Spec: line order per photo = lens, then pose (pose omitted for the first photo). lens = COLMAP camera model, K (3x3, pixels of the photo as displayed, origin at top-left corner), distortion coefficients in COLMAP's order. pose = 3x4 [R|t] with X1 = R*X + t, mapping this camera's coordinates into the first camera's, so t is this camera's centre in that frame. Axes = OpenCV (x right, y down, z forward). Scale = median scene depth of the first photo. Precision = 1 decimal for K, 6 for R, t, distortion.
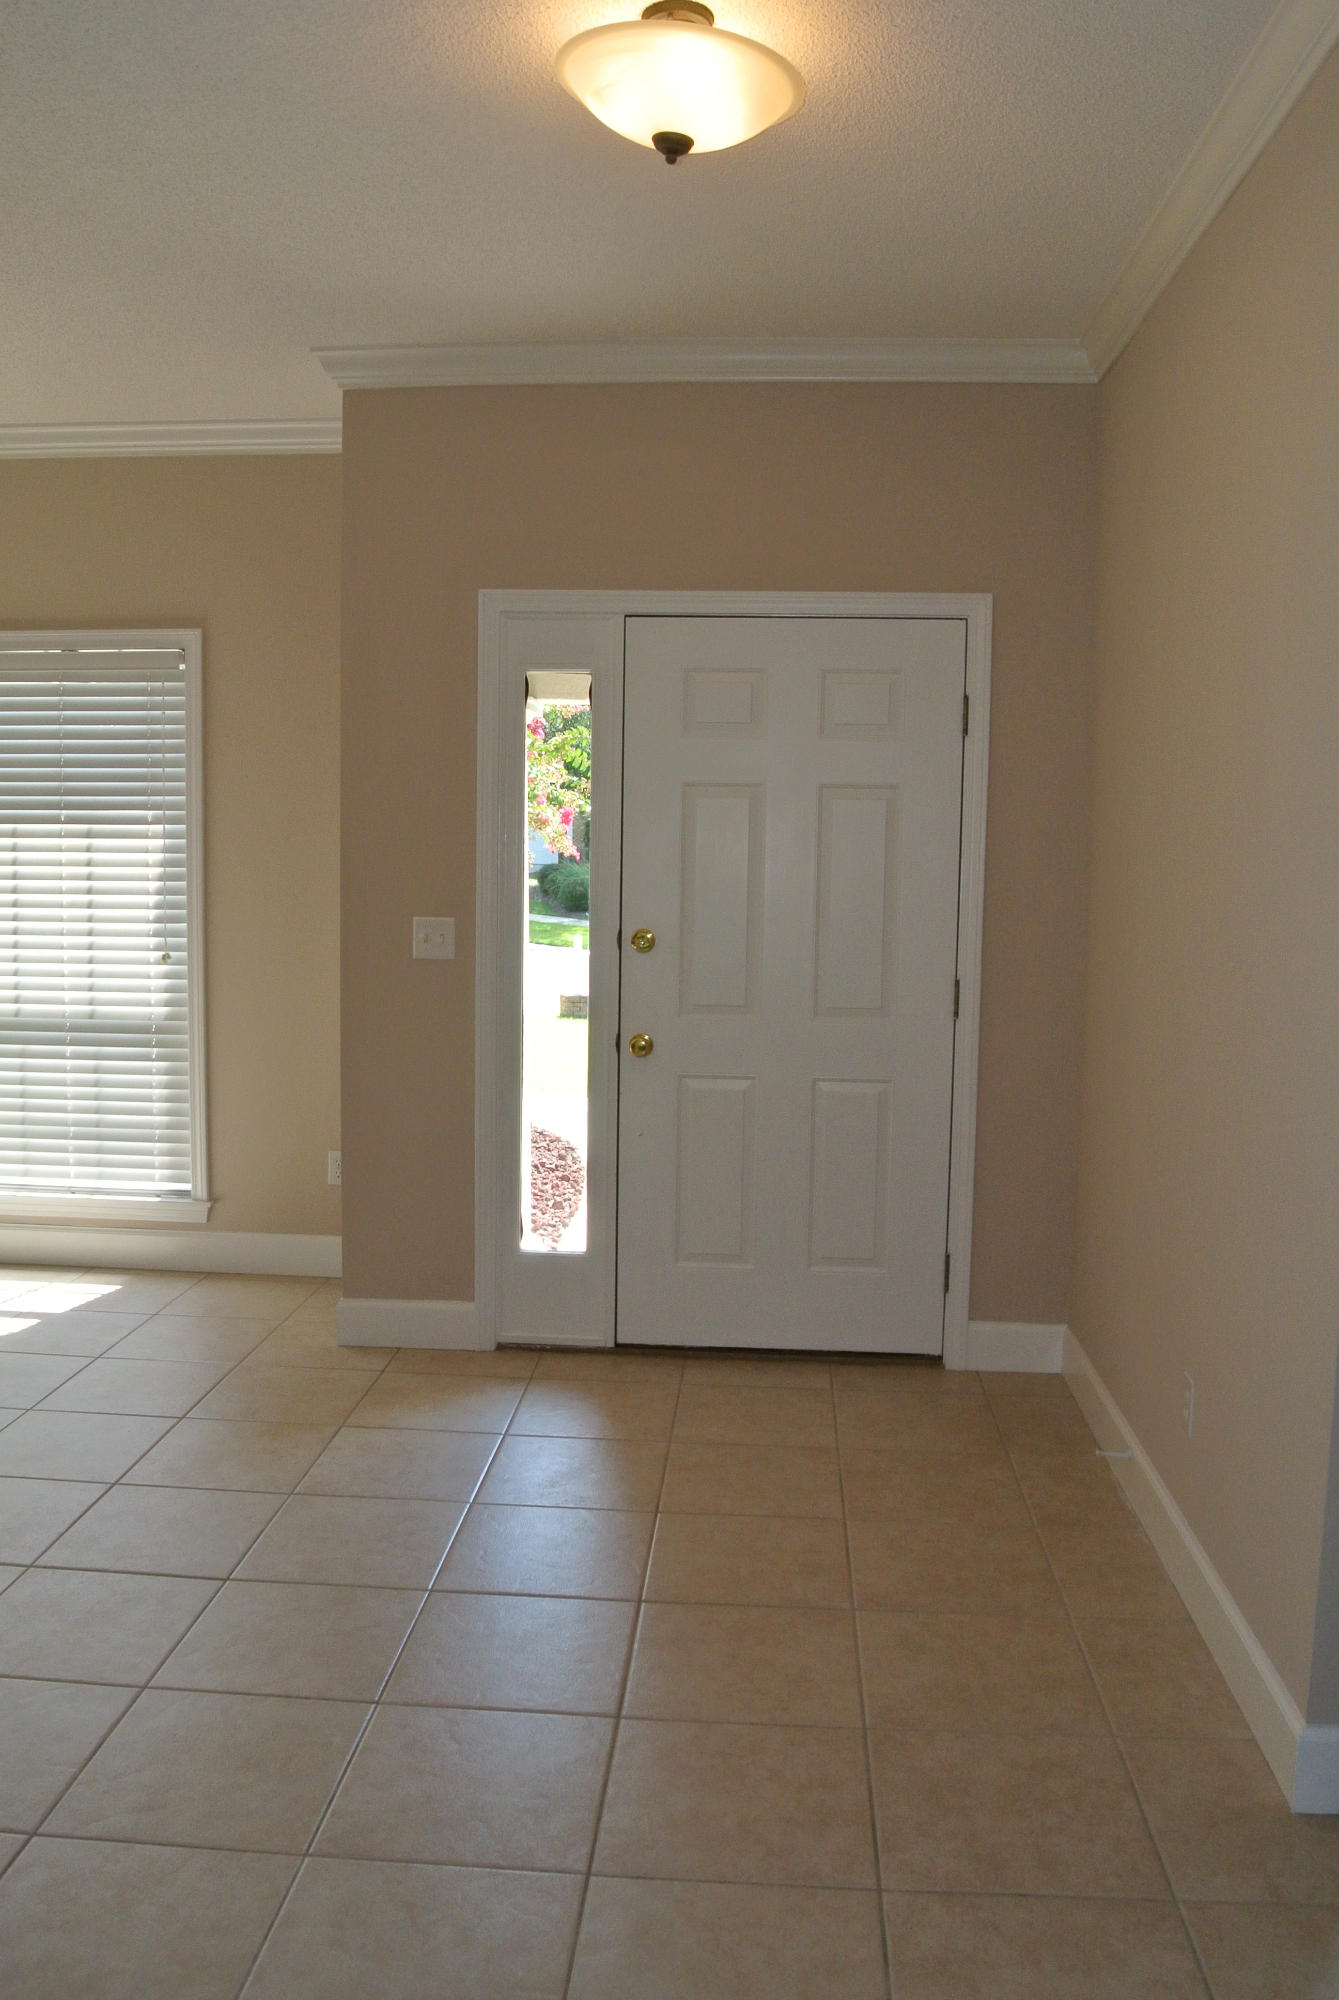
lens RADIAL K [[1528.3, 0, 669.5], [0, 1528.3, 1000.0], [0, 0, 1]] dist [-0.068986, 0.000465]
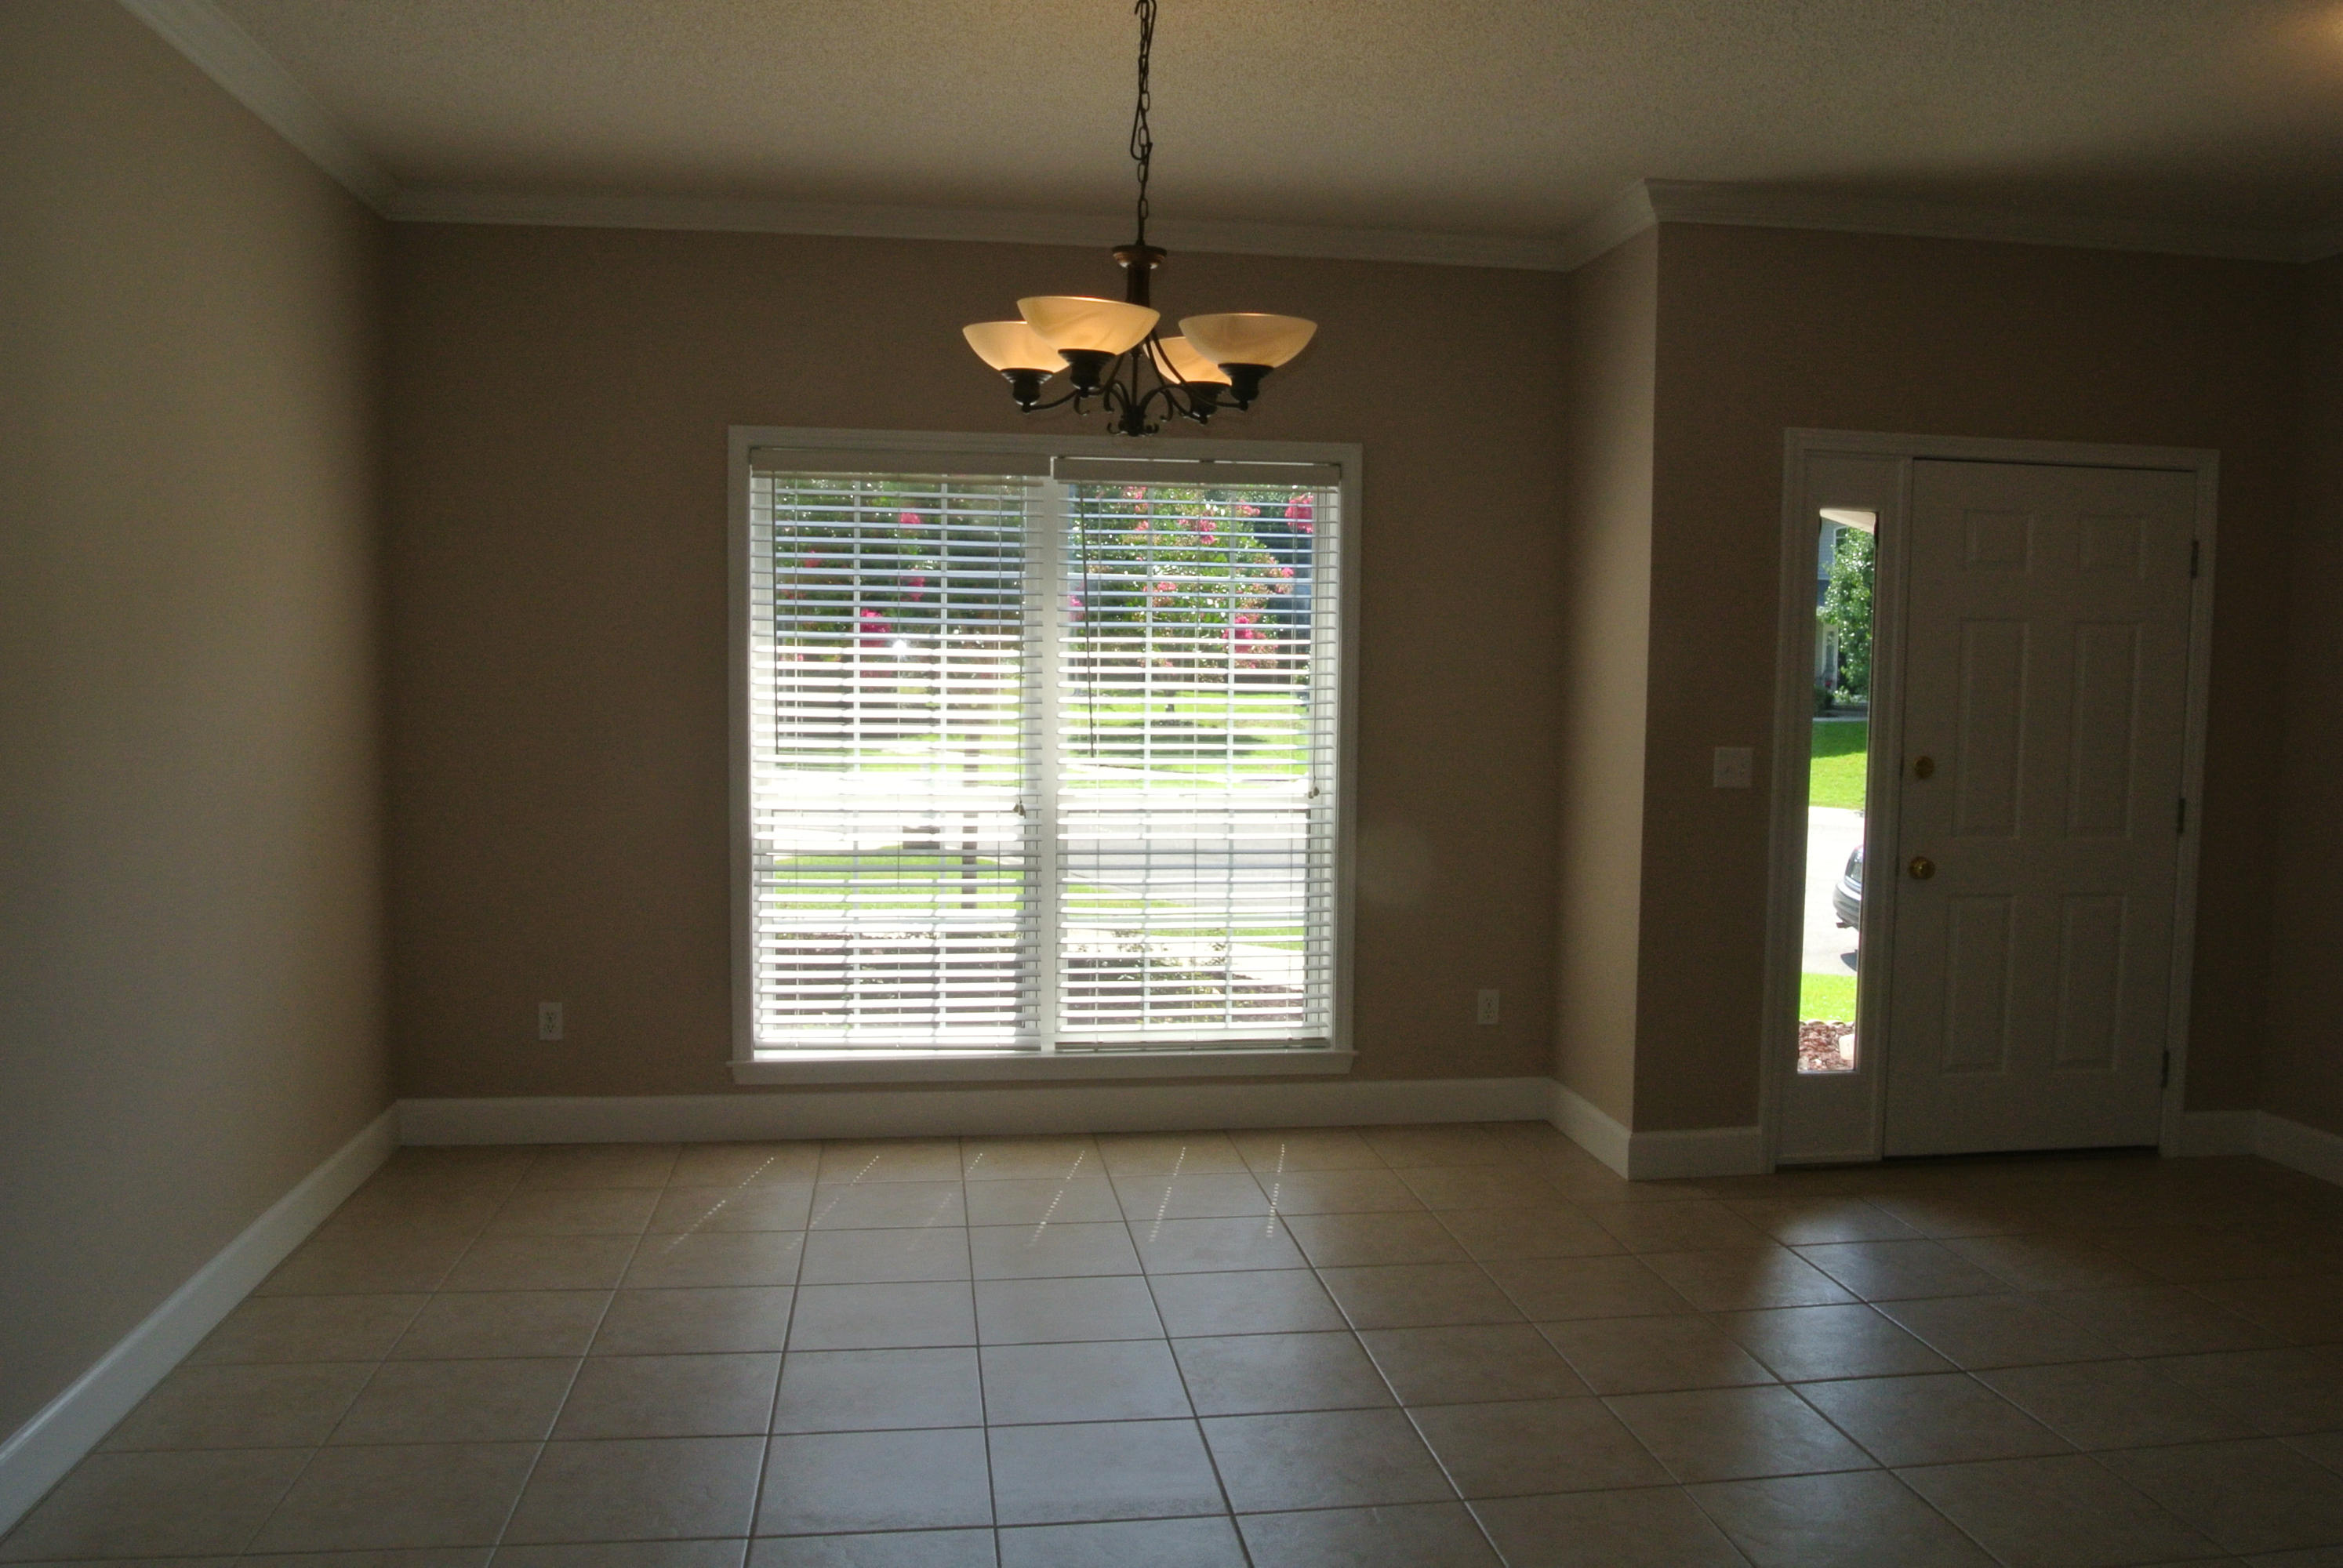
lens RADIAL K [[1790.2, 0, 1171.5], [0, 1790.2, 784.0], [0, 0, 1]] dist [-0.068986, 0.000465]
pose [[0.977366, -0.015823, 0.210964, -0.771088], [0.020859, 0.999548, -0.021668, -0.011594], [-0.210526, 0.025578, 0.977254, -0.076088]]
